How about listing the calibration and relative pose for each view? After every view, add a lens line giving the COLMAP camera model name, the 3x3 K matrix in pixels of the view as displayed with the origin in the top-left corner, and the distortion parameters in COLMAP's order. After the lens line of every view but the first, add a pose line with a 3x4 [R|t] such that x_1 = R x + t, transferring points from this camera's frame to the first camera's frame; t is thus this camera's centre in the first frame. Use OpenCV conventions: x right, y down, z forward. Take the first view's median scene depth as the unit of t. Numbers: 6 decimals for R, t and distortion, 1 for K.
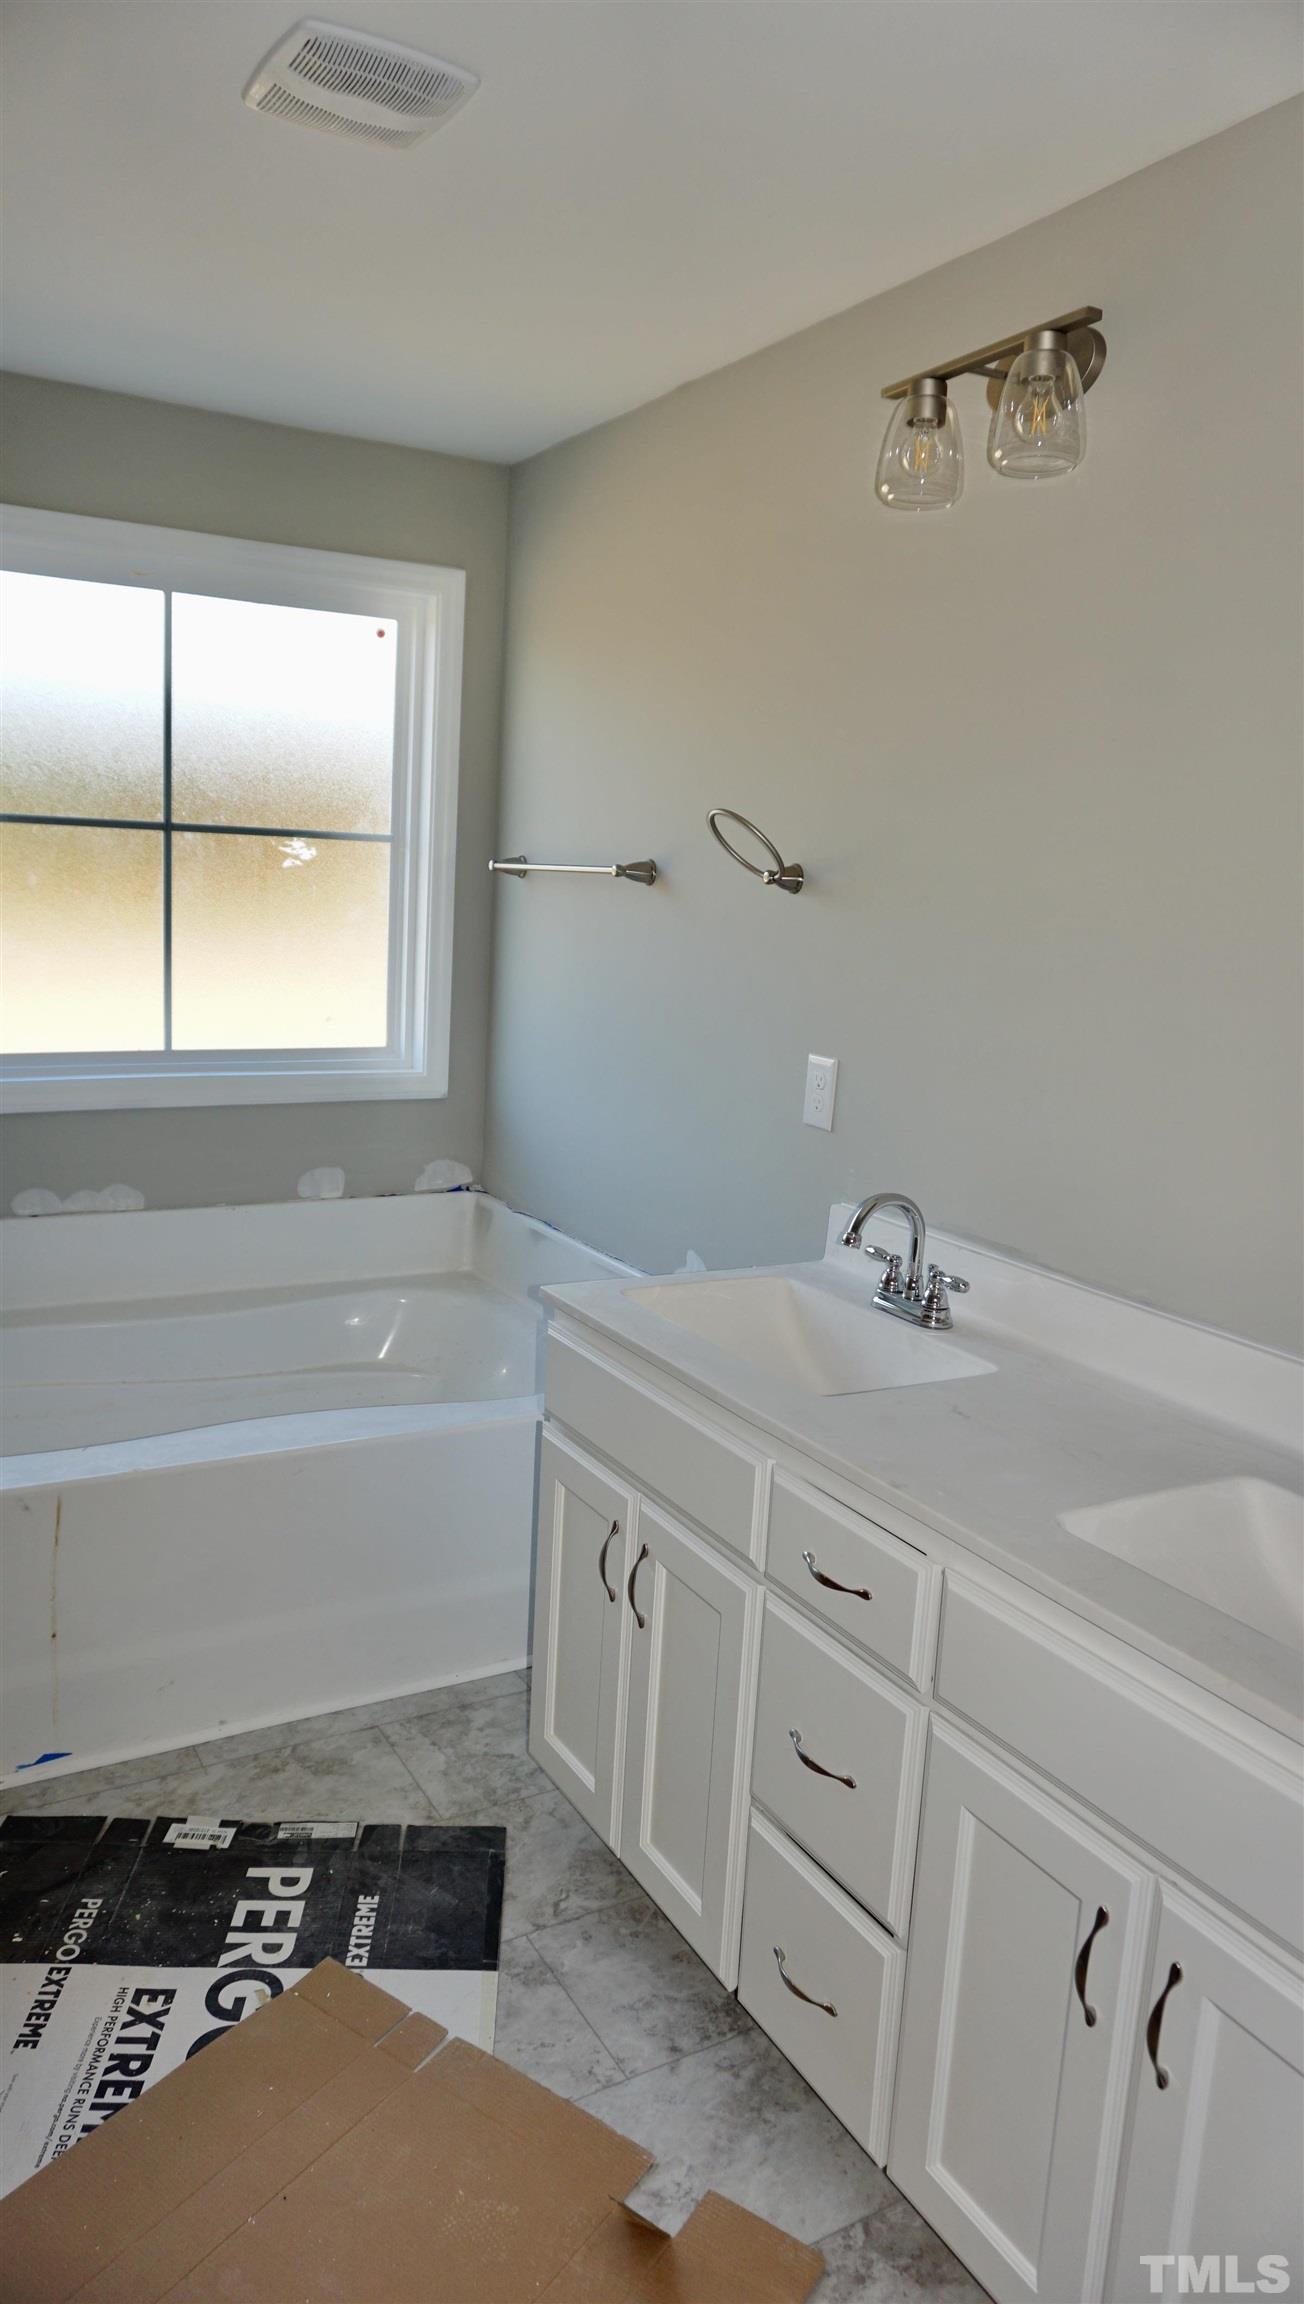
lens RADIAL K [[1521.0, 0, 633.8], [0, 1521.0, 1145.7], [0, 0, 1]] dist [-0.034639, 0.040350]
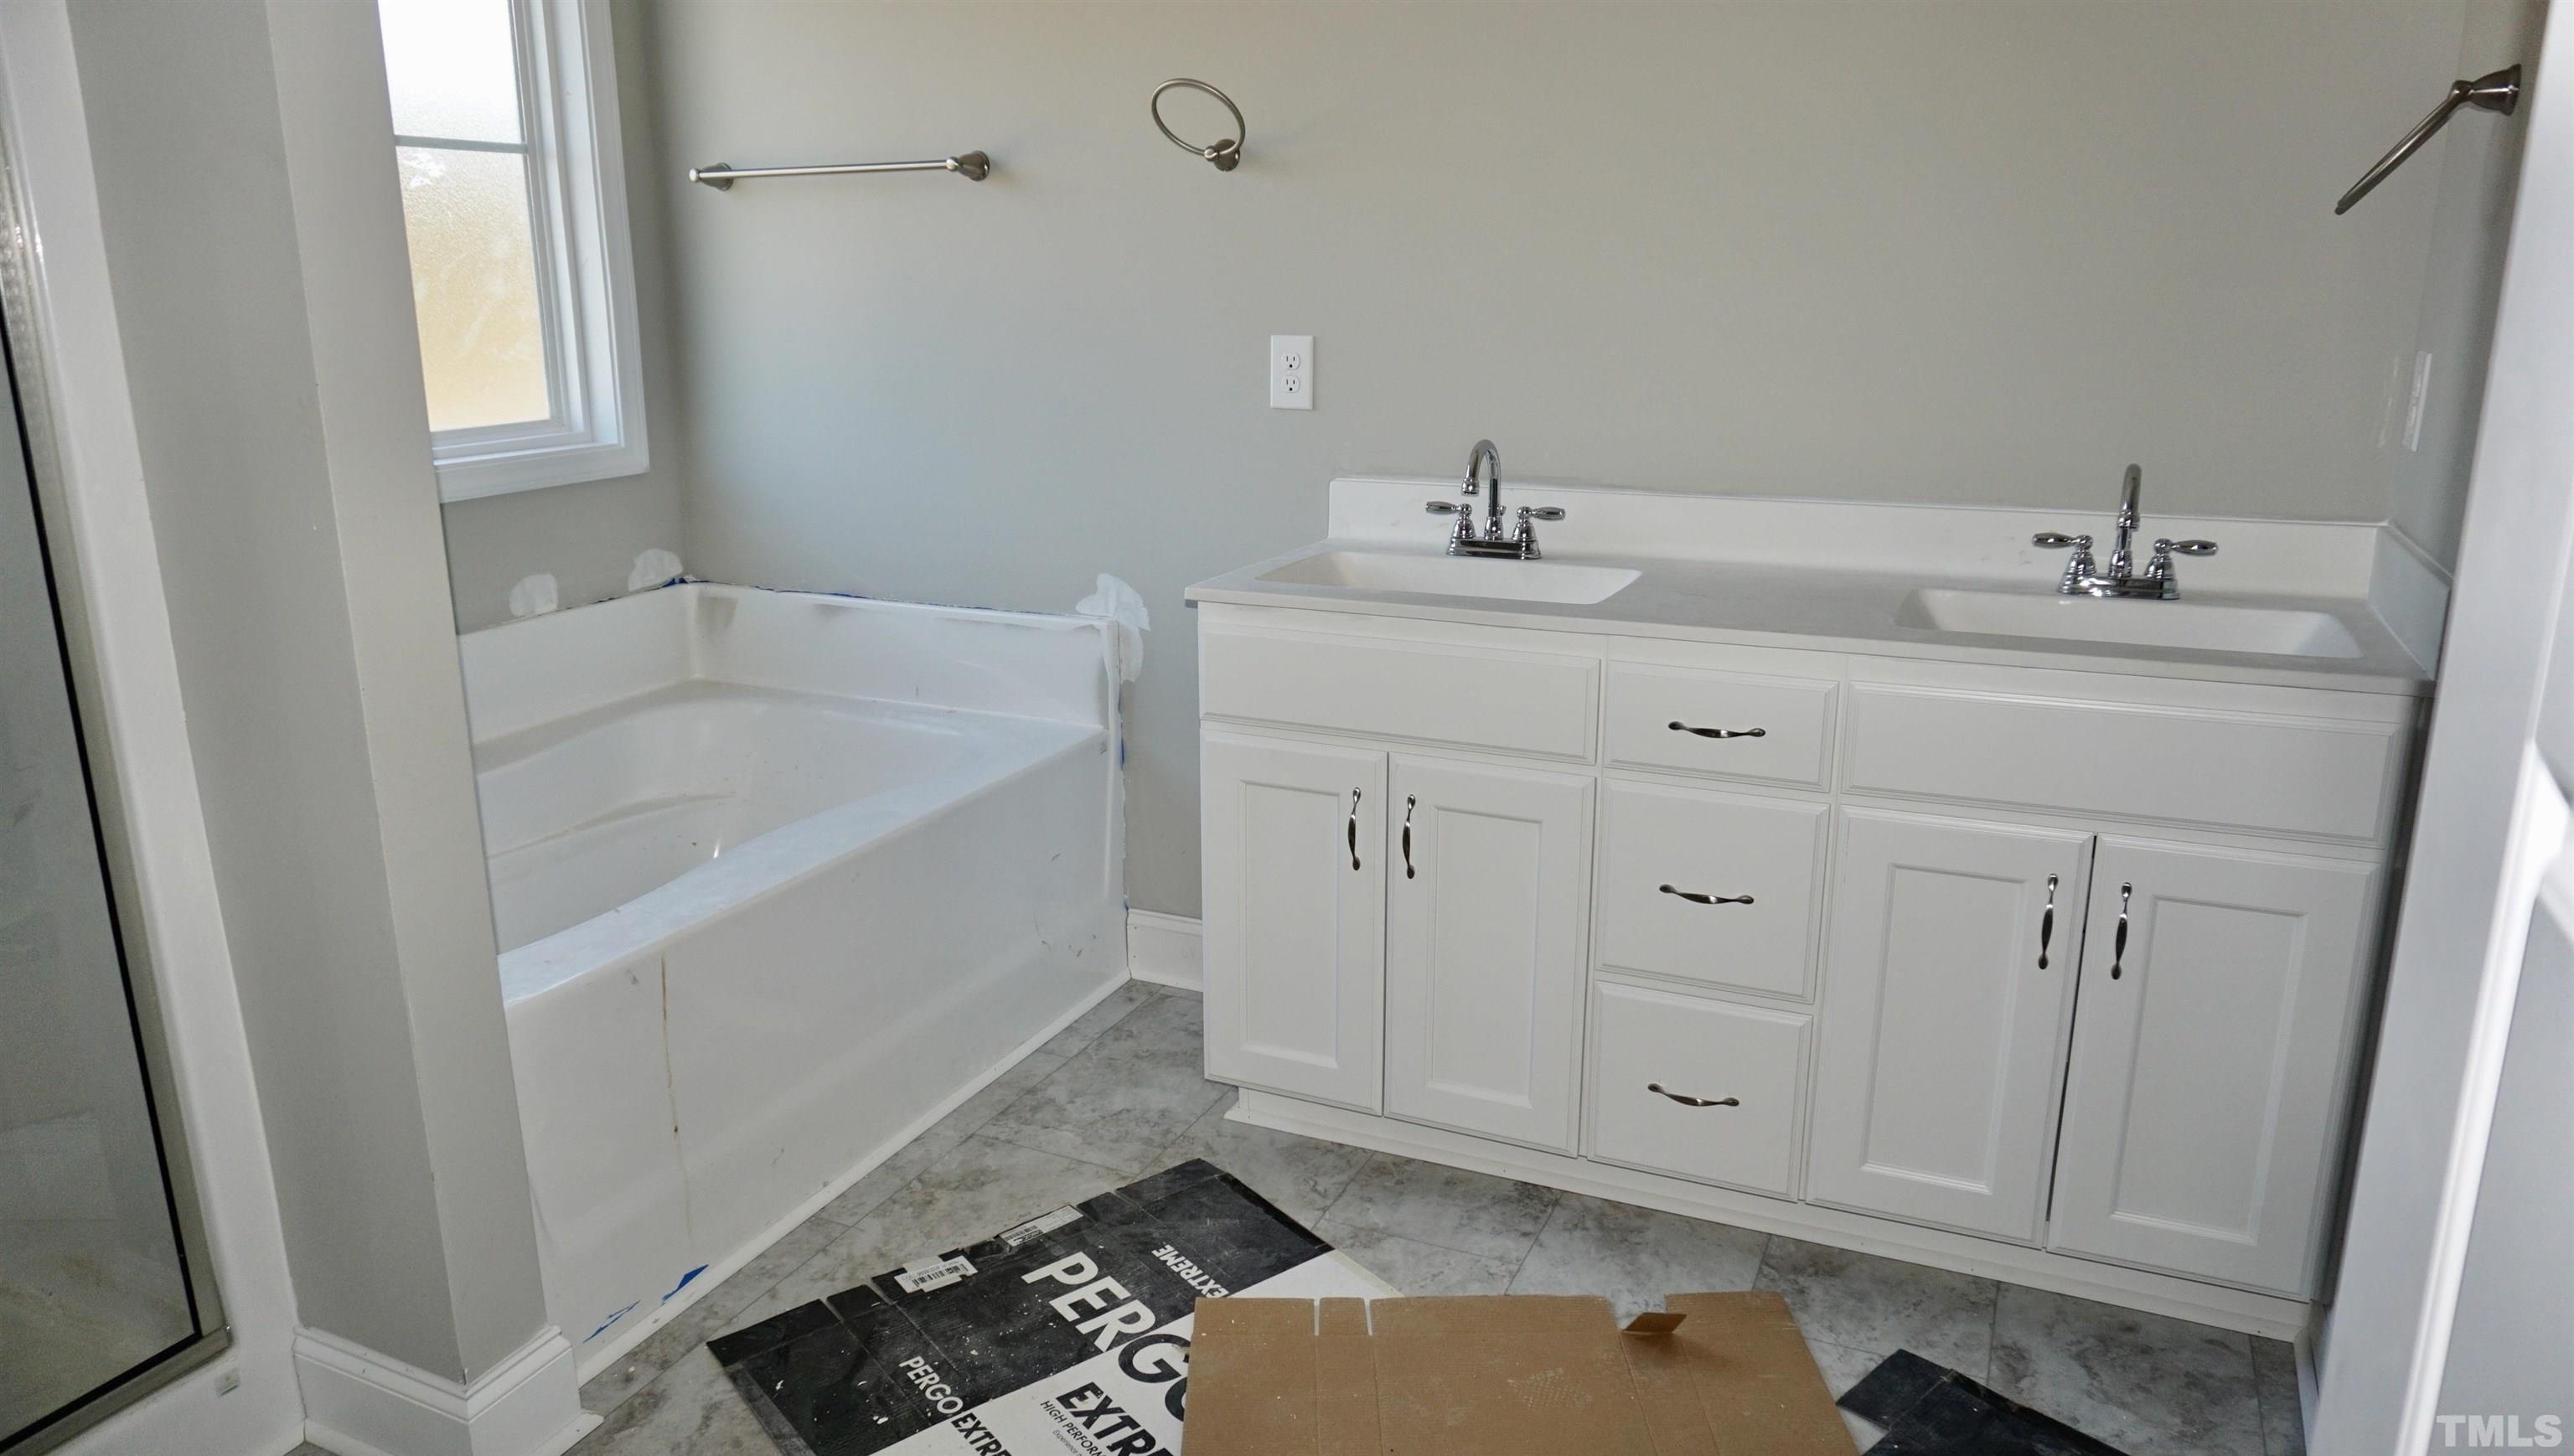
lens RADIAL K [[1695.1, 0, 1283.3], [0, 1695.1, 721.1], [0, 0, 1]] dist [-0.052896, 0.043389]
pose [[0.815311, -0.200863, 0.543067, -0.591598], [0.144200, 0.978788, 0.145533, 0.028000], [-0.560780, -0.040345, 0.826981, 0.089594]]
